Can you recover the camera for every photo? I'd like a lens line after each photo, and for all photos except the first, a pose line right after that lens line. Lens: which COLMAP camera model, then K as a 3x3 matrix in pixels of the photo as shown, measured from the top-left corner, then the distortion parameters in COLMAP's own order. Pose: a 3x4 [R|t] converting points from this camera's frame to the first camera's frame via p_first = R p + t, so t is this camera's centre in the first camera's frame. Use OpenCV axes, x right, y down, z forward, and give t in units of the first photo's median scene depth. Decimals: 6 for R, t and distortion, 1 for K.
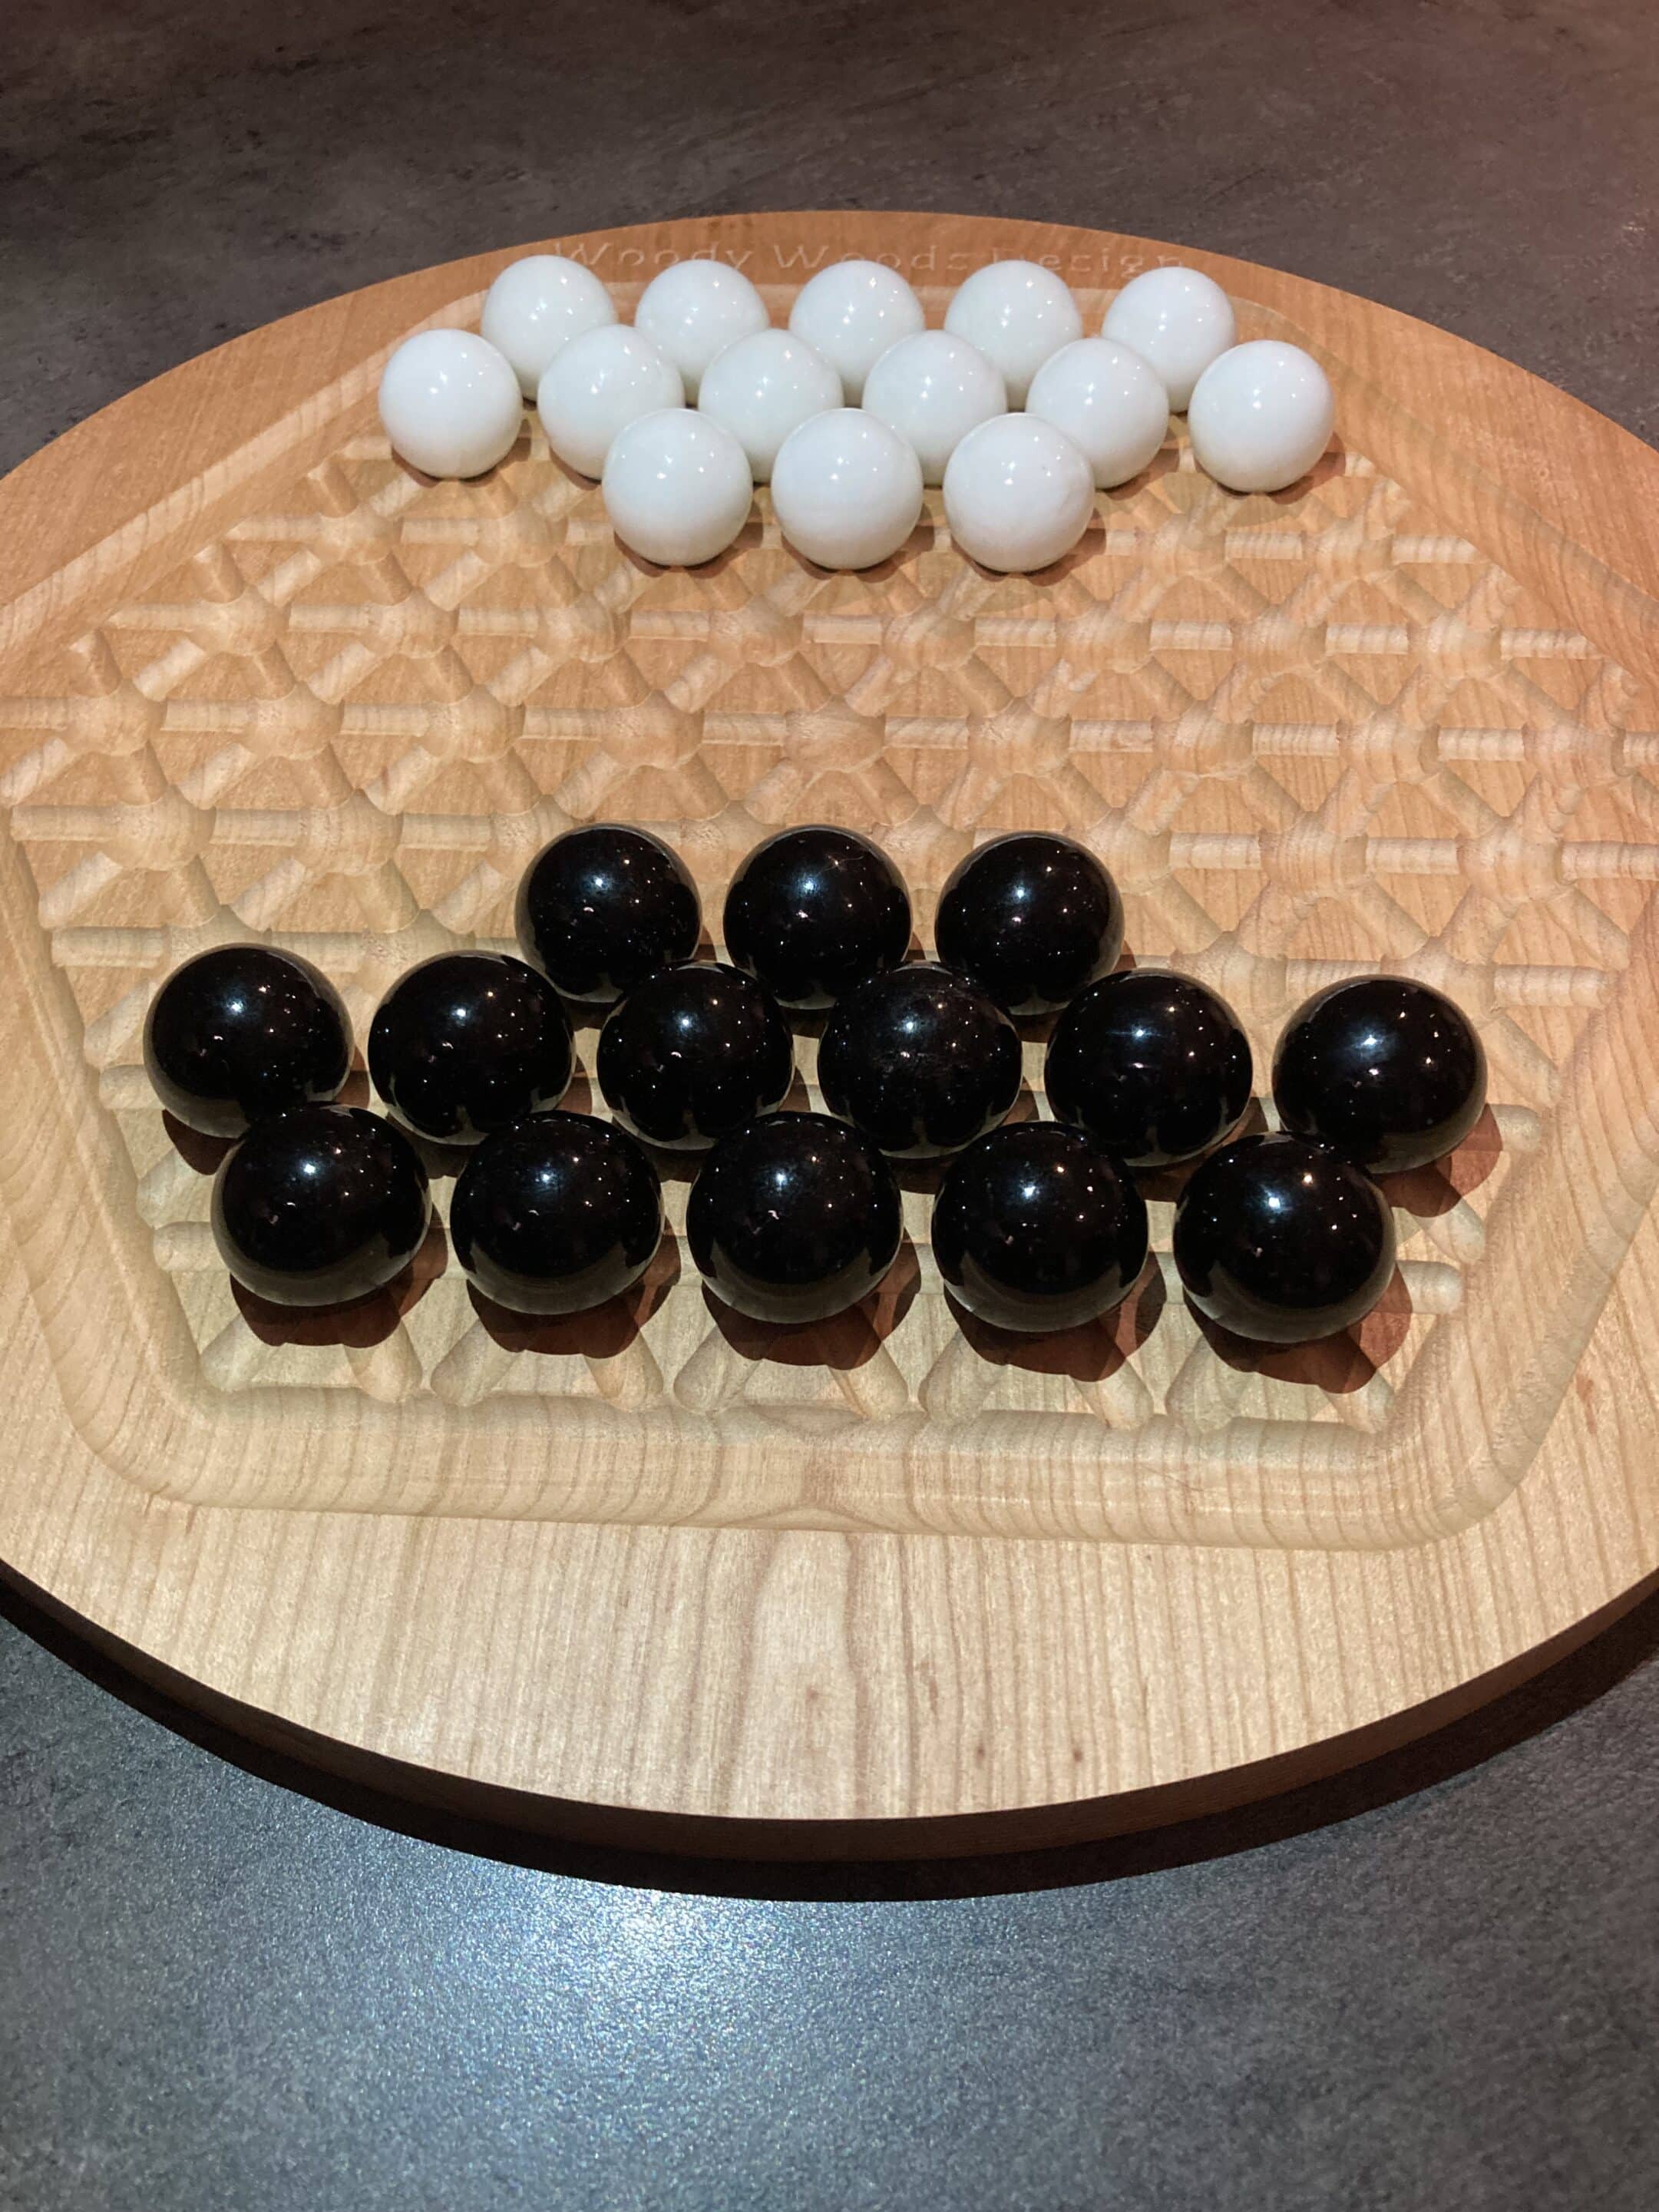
lens RADIAL K [[1744.7, 0, 812.4], [0, 1744.7, 1107.8], [0, 0, 1]] dist [0.025213, -0.012512]
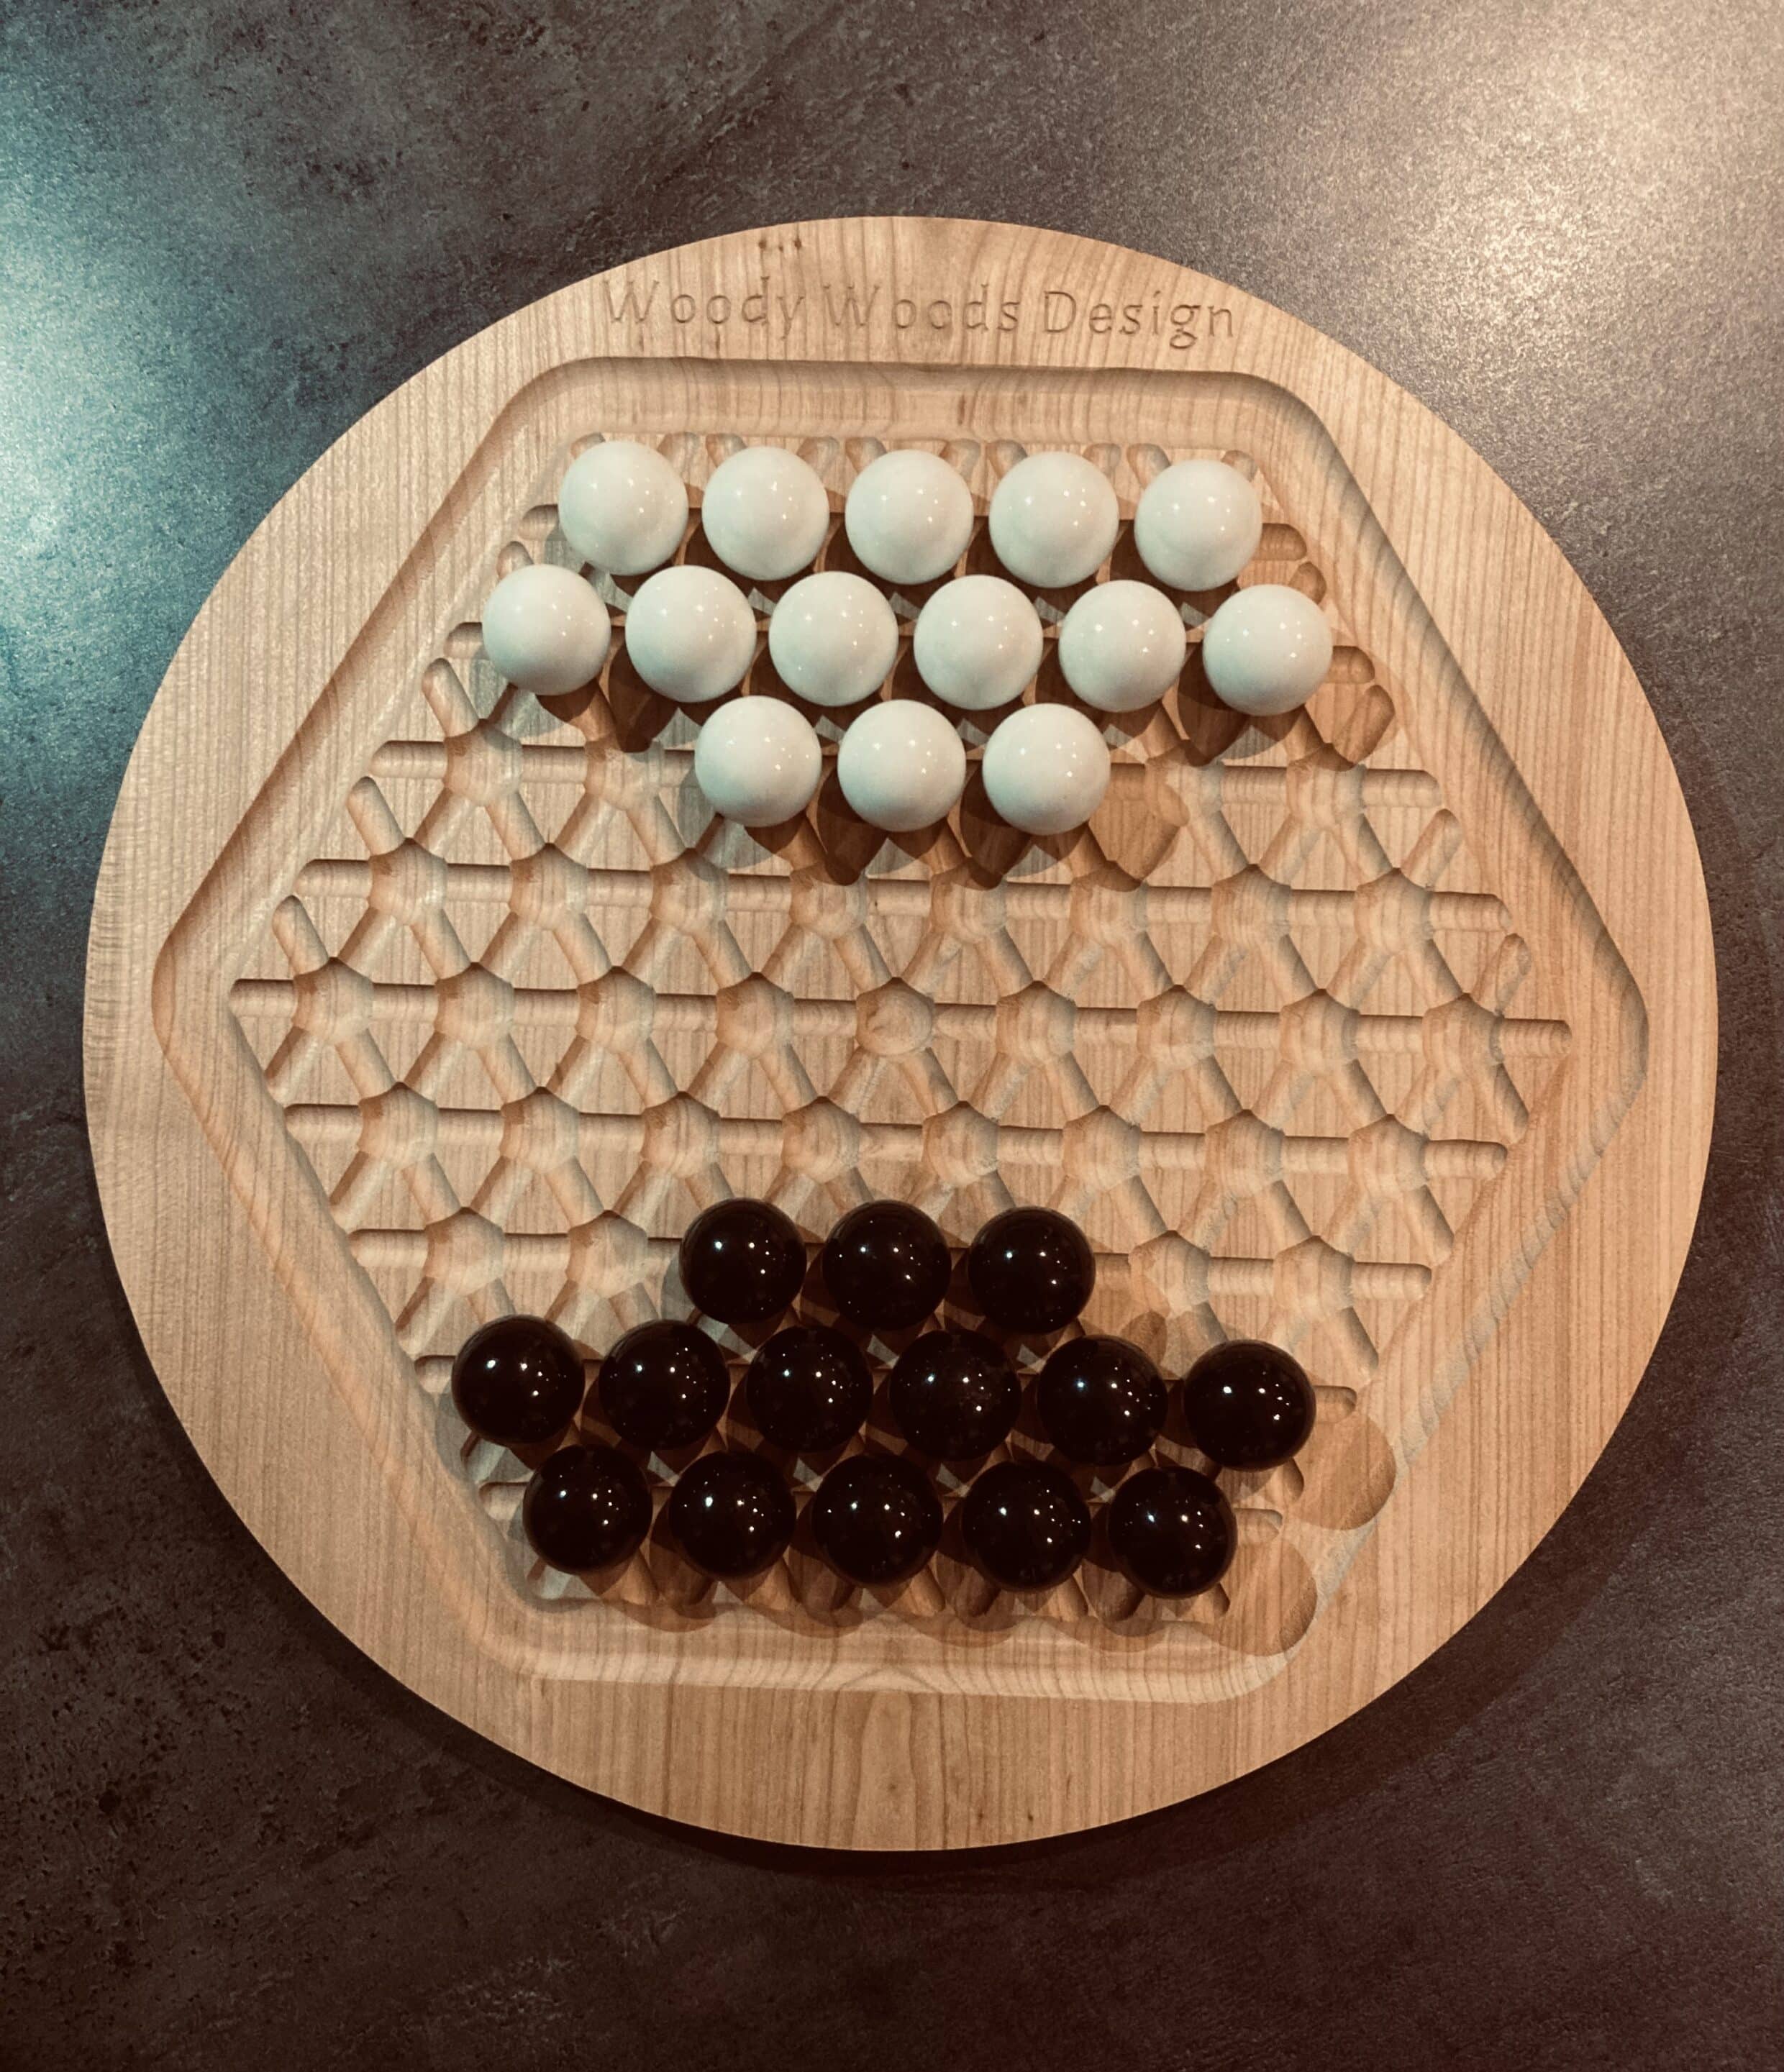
lens RADIAL K [[1917.5, 0, 889.5], [0, 1917.5, 1052.9], [0, 0, 1]] dist [0.029955, -0.005728]
pose [[0.999779, -0.020192, -0.005936, 0.021110], [0.020132, 0.835342, 0.549362, -1.260856], [-0.006134, -0.549360, 0.835564, -0.264682]]
